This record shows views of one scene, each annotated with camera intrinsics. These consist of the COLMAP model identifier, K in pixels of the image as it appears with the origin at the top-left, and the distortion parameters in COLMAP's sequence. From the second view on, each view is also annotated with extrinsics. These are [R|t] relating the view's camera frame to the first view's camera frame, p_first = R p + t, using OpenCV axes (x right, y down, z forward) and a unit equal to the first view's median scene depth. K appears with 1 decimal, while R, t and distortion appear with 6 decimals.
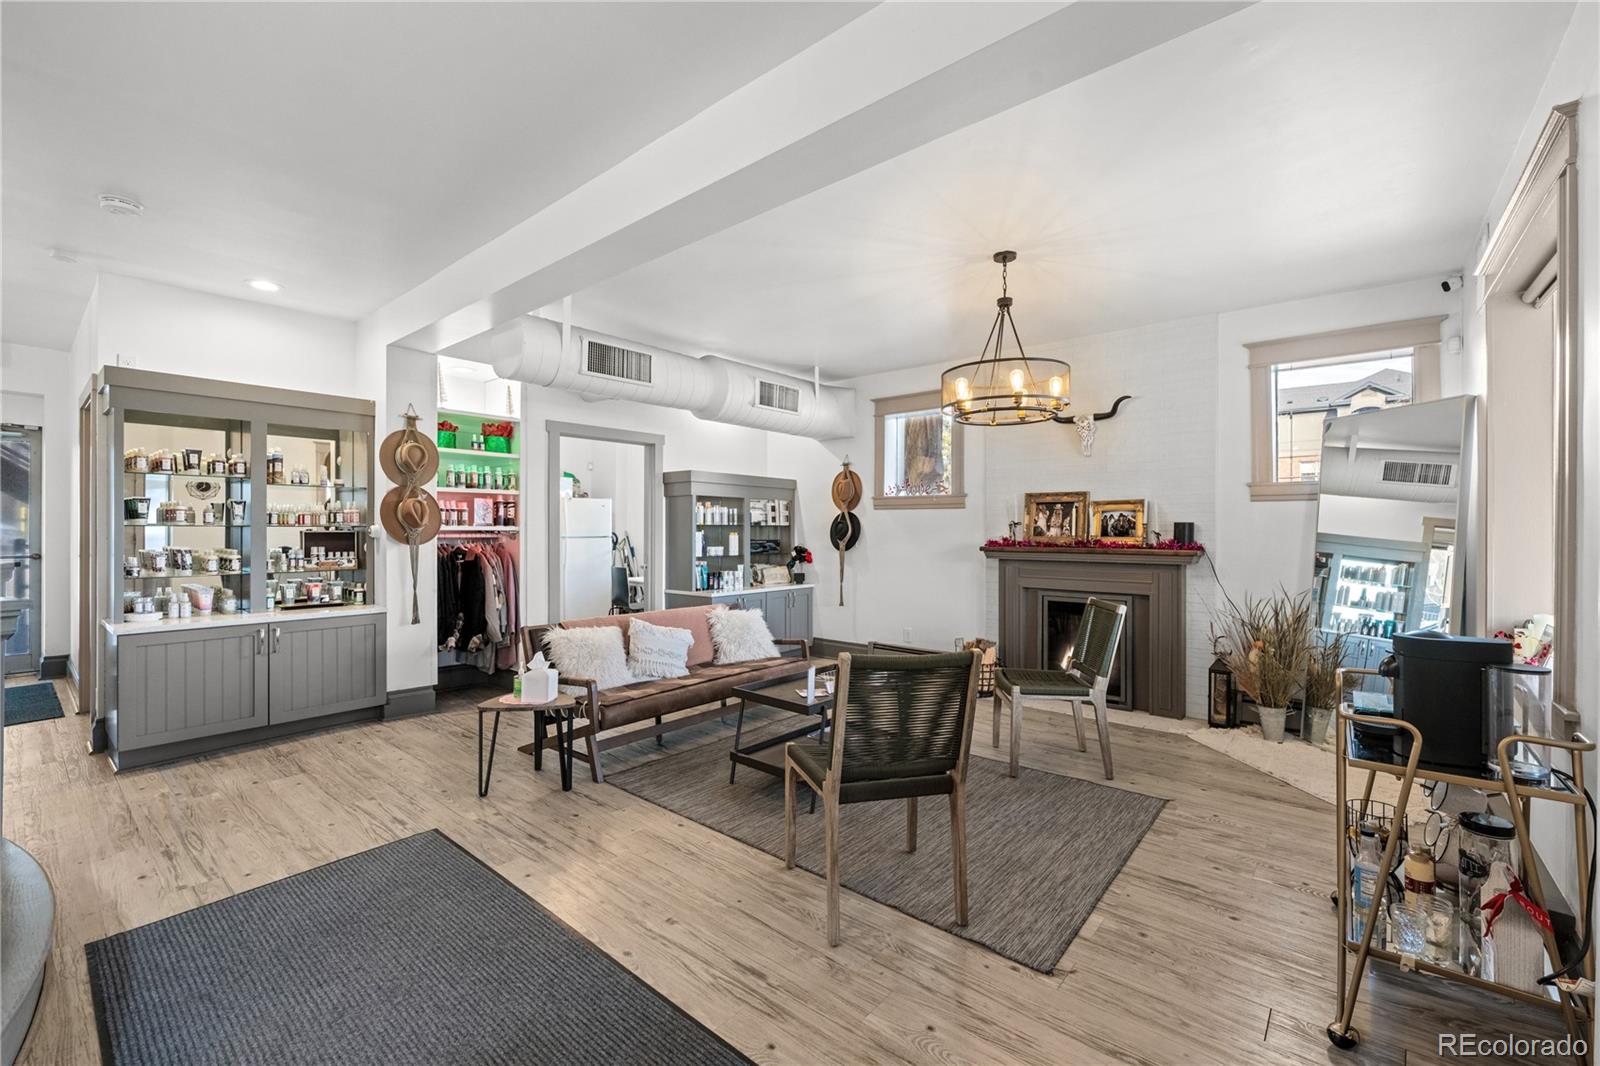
lens RADIAL K [[669.8, 0, 807.8], [0, 669.8, 528.7], [0, 0, 1]] dist [0.000084, -0.000145]
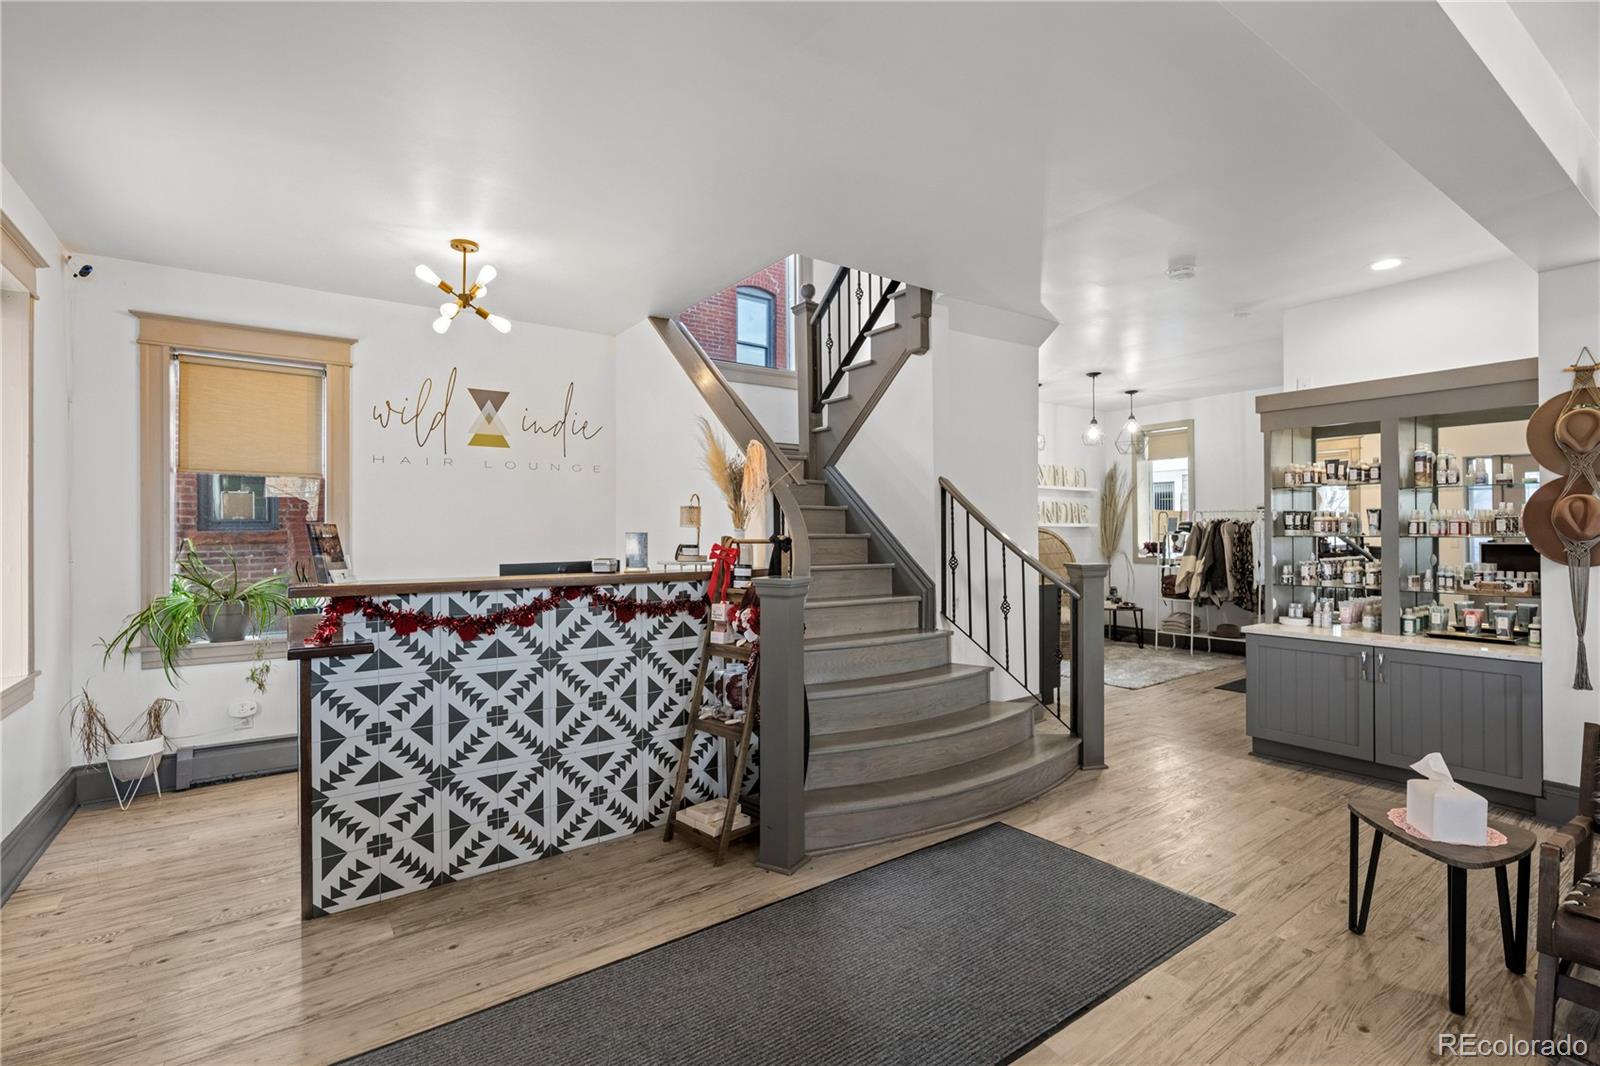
lens RADIAL K [[711.5, 0, 800.0], [0, 711.5, 533.0], [0, 0, 1]] dist [-0.013467, 0.000023]
pose [[-0.261096, 0.000641, -0.965313, 0.239210], [0.004129, 0.999991, -0.000453, -0.009771], [0.965304, -0.004104, -0.261097, 0.418719]]
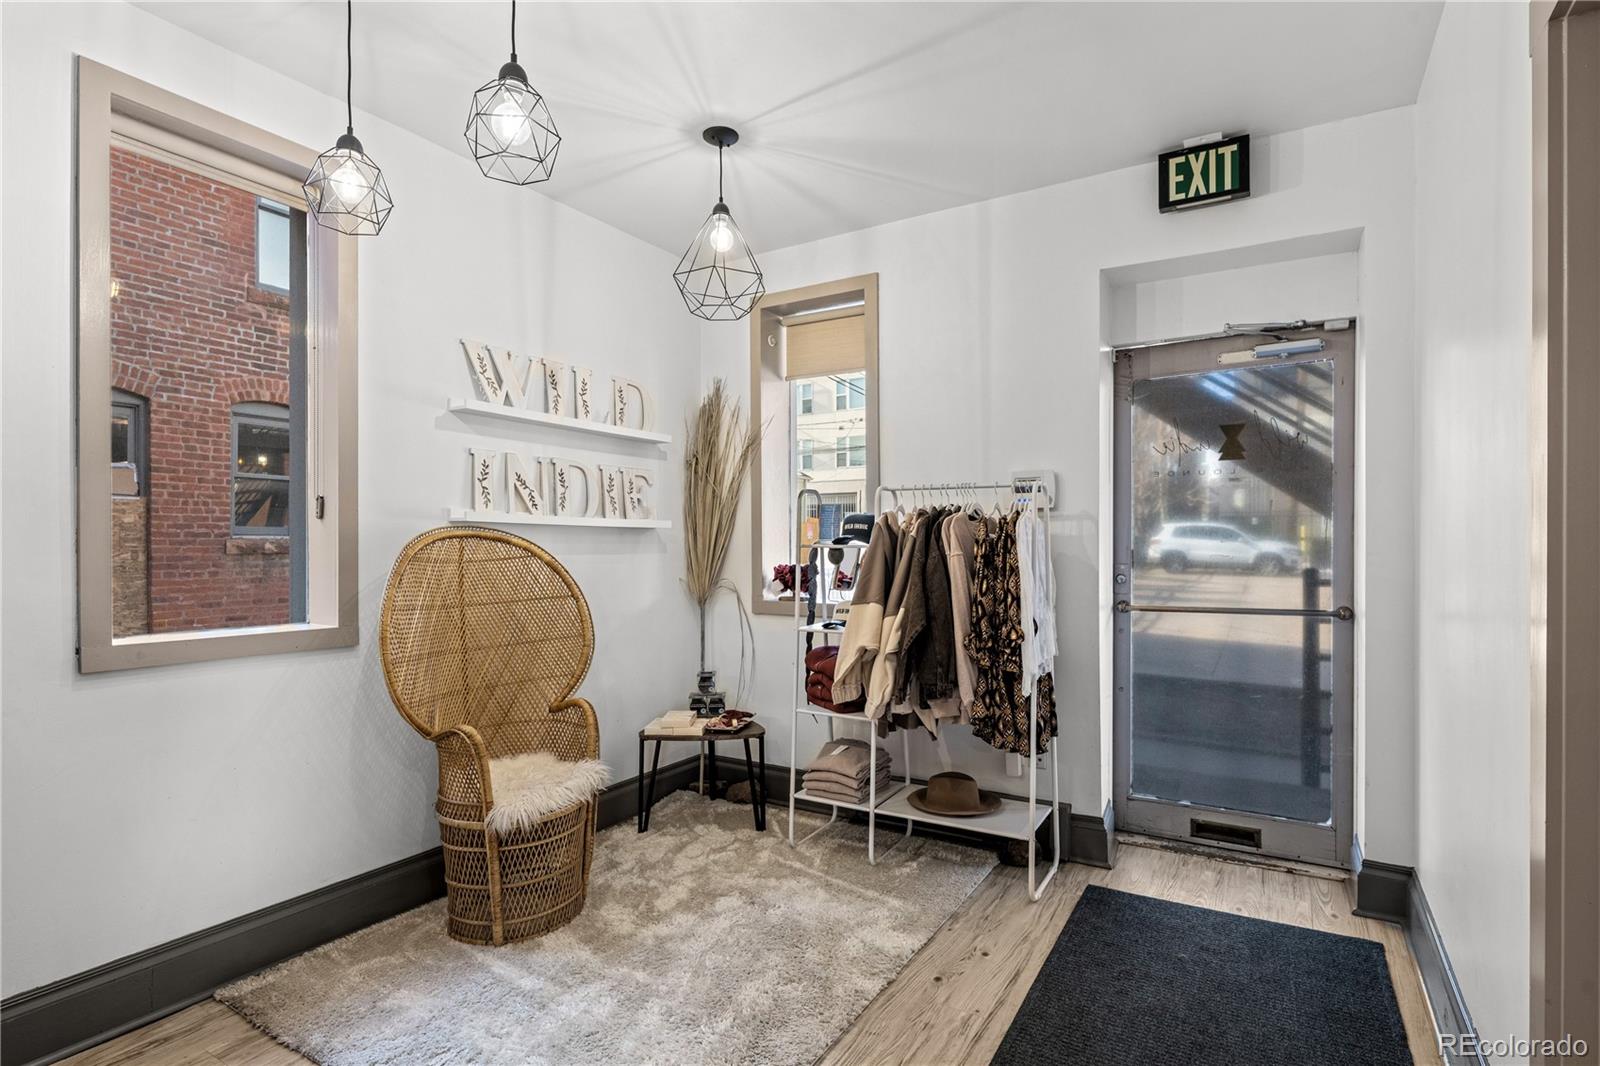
lens RADIAL K [[788.5, 0, 796.8], [0, 788.5, 547.4], [0, 0, 1]] dist [-0.000151, -0.000052]
pose [[0.141520, 0.000380, -0.989935, -0.826144], [-0.000162, 1.000000, 0.000361, -0.003188], [0.989935, 0.000109, 0.141520, 0.682549]]
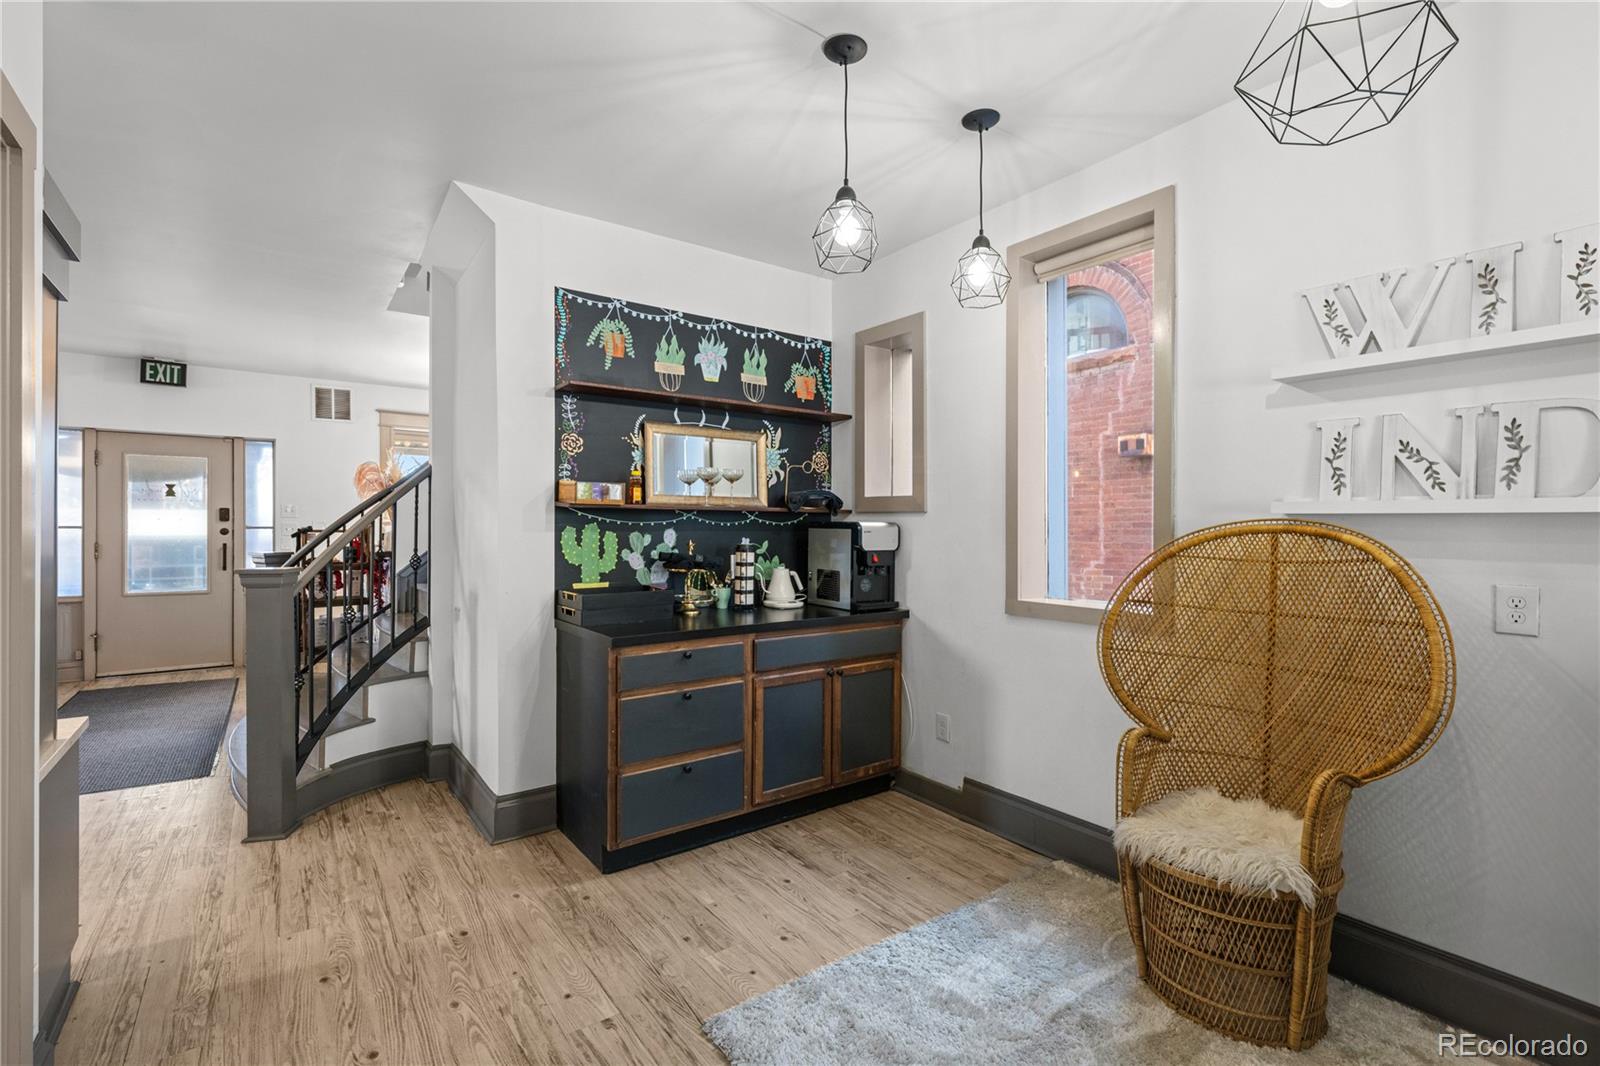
lens RADIAL K [[726.0, 0, 796.8], [0, 726.0, 528.1], [0, 0, 1]] dist [-0.000419, -0.000035]
pose [[-0.969377, -0.007399, 0.245468, -1.279175], [-0.007281, 0.999973, 0.001387, -0.012205], [-0.245471, -0.000443, -0.969404, 1.046275]]
